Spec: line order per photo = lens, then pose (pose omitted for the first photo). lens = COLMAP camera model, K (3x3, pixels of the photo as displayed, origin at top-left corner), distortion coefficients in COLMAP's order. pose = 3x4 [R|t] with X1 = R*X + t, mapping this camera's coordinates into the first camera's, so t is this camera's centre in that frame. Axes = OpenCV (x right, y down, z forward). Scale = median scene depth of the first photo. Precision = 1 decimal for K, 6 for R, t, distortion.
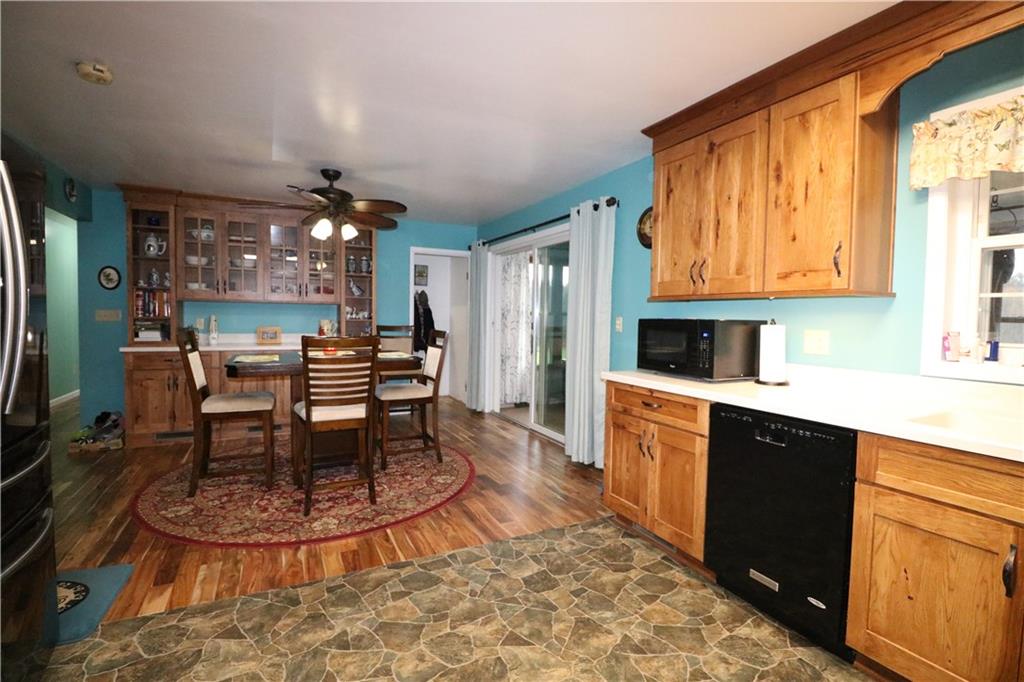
lens RADIAL K [[472.5, 0, 508.2], [0, 472.5, 338.0], [0, 0, 1]] dist [-0.002190, -0.014636]
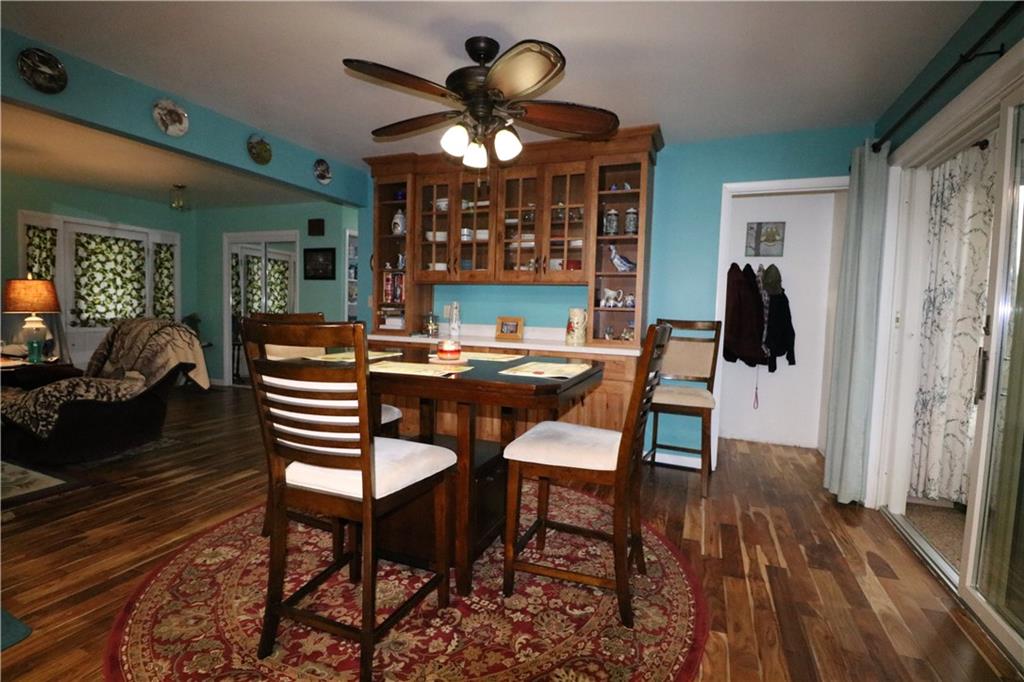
lens RADIAL K [[490.7, 0, 506.5], [0, 490.7, 339.0], [0, 0, 1]] dist [0.000897, -0.015007]
pose [[0.662956, 0.047607, -0.747143, 0.096030], [-0.049772, 0.998571, 0.019464, -0.003723], [0.747002, 0.024283, 0.664378, 0.533976]]
